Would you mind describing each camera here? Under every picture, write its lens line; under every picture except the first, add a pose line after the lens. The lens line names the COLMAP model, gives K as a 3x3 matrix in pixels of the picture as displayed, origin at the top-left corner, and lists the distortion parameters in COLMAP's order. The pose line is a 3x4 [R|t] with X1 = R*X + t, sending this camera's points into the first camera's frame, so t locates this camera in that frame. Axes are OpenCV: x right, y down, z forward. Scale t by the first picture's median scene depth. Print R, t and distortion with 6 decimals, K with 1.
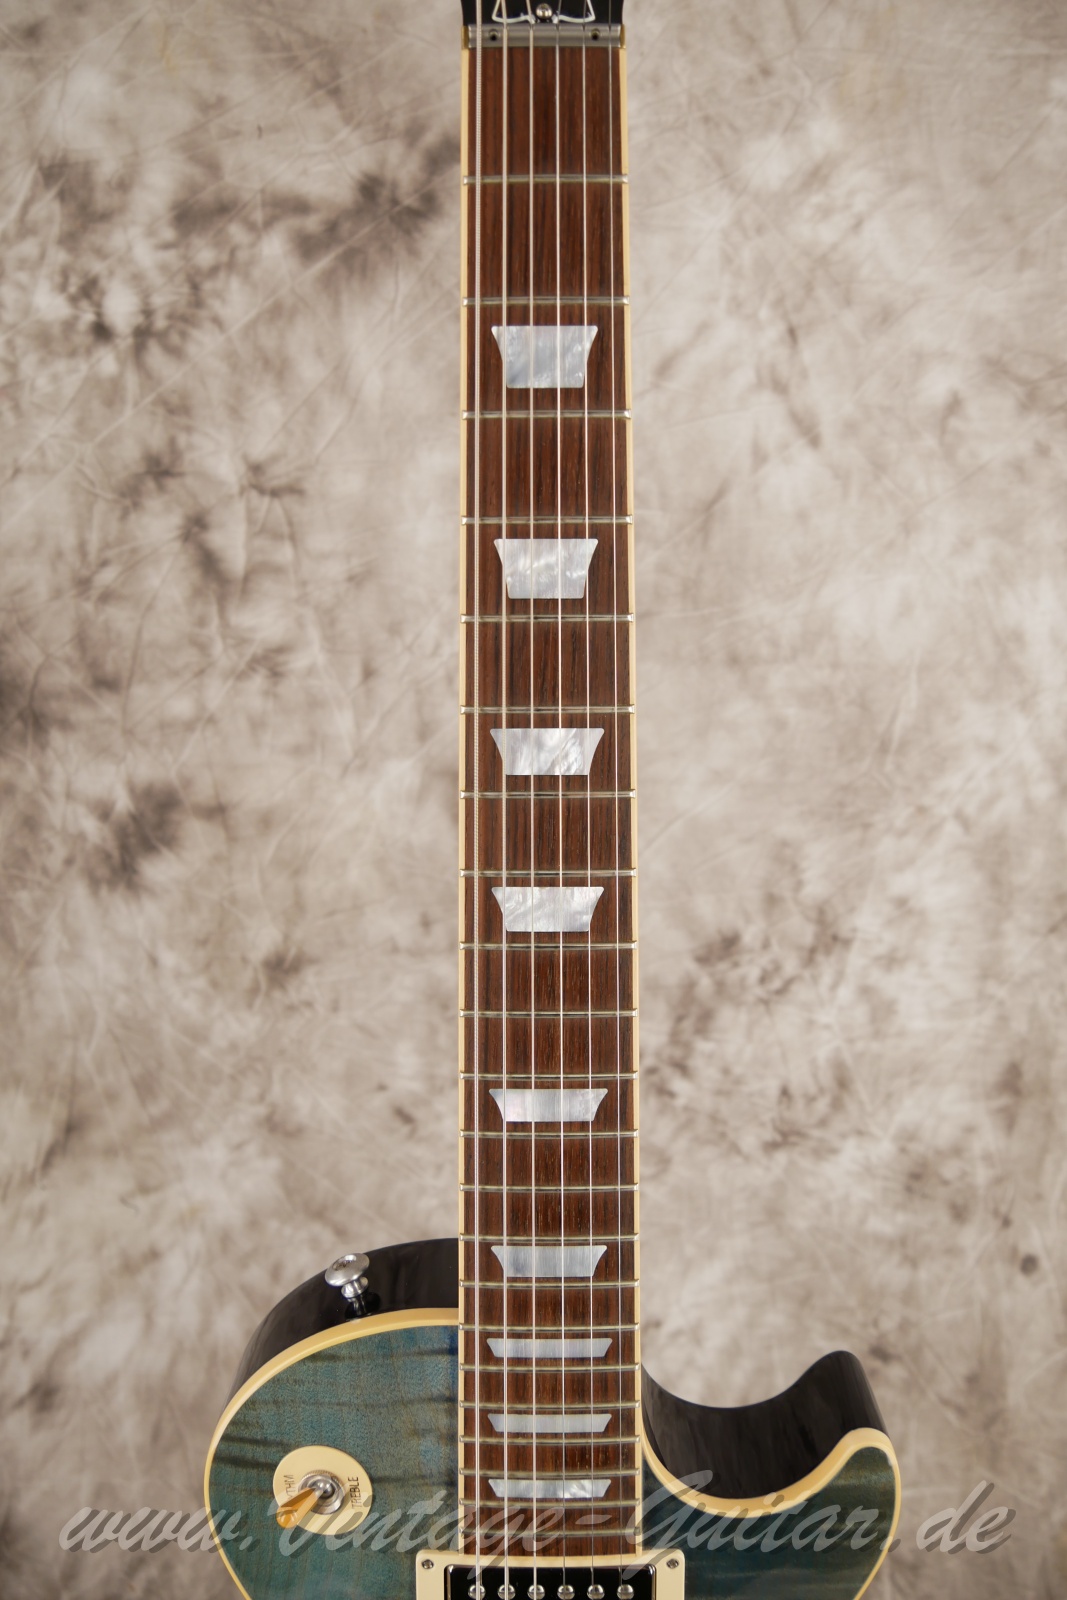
lens RADIAL K [[1386.6, 0, 534.5], [0, 1386.6, 821.4], [0, 0, 1]] dist [-0.078321, 0.040290]
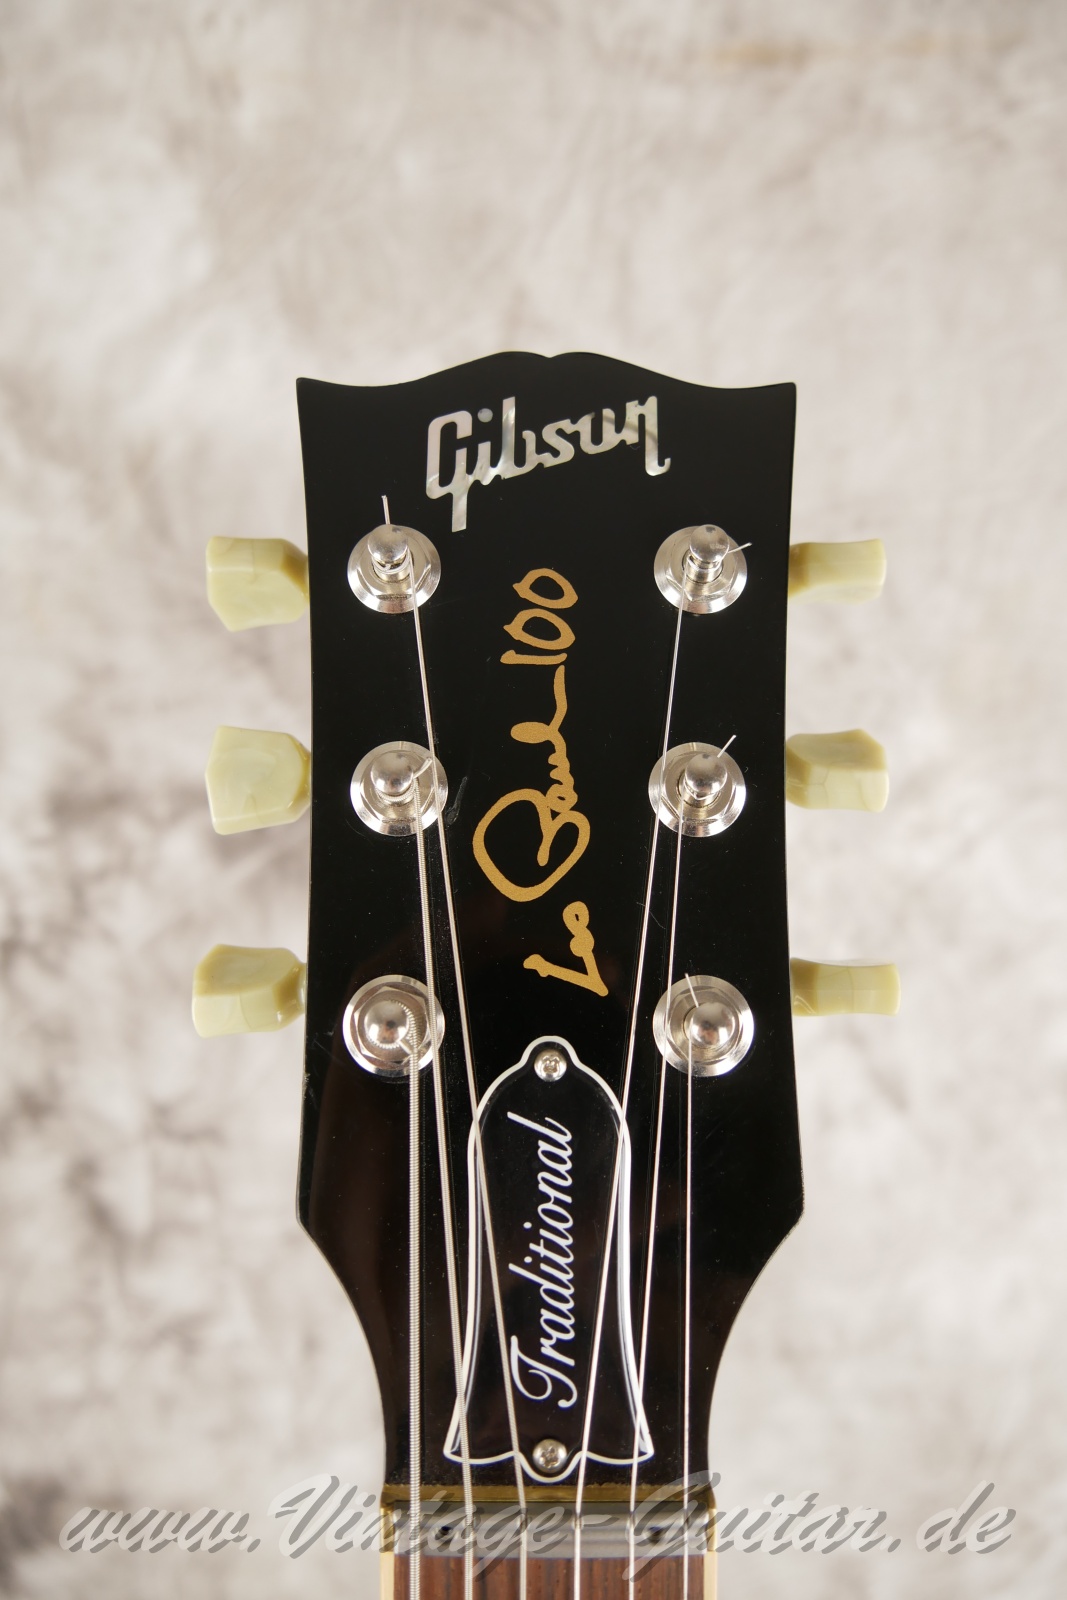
lens RADIAL K [[1386.6, 0, 539.2], [0, 1386.6, 816.0], [0, 0, 1]] dist [-0.078321, 0.040290]
pose [[0.999926, 0.009856, 0.007164, -0.001240], [-0.009385, 0.997968, -0.063024, -0.356155], [-0.007771, 0.062952, 0.997986, 0.222738]]
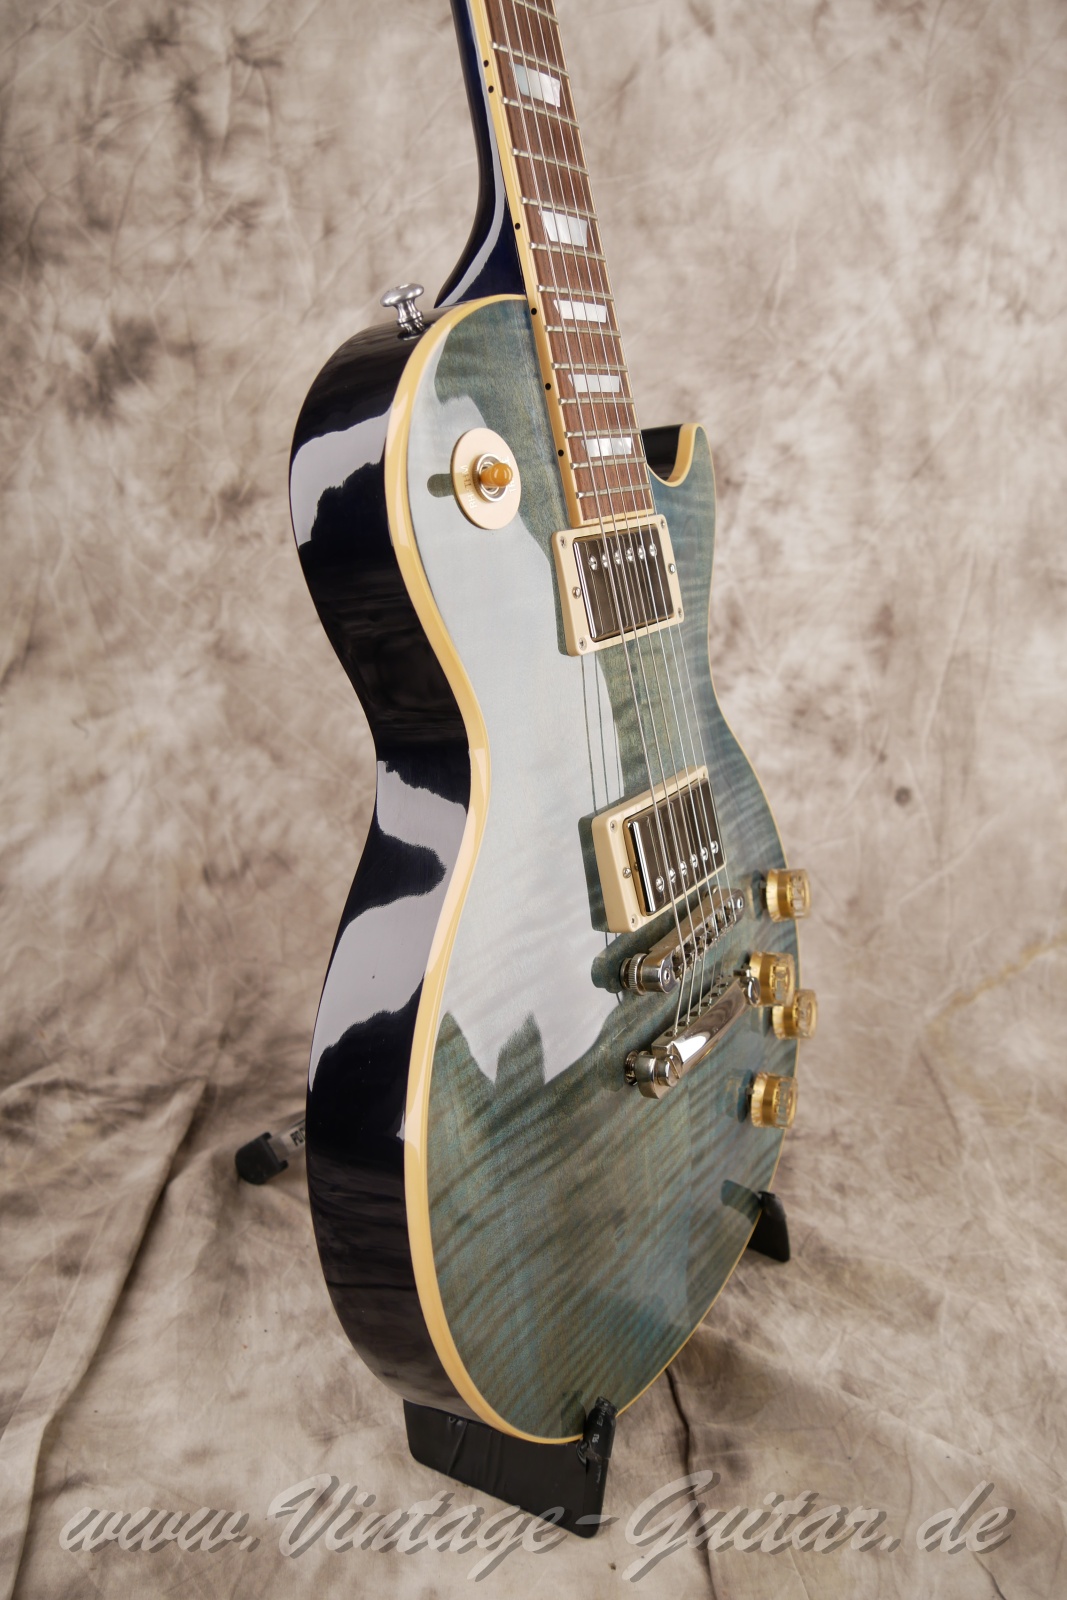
lens RADIAL K [[1386.6, 0, 538.1], [0, 1386.6, 820.5], [0, 0, 1]] dist [-0.078321, 0.040290]
pose [[0.997923, 0.028843, 0.057605, 0.003731], [-0.022568, 0.994029, -0.106756, 0.505698], [-0.060340, 0.105234, 0.992615, -0.095648]]
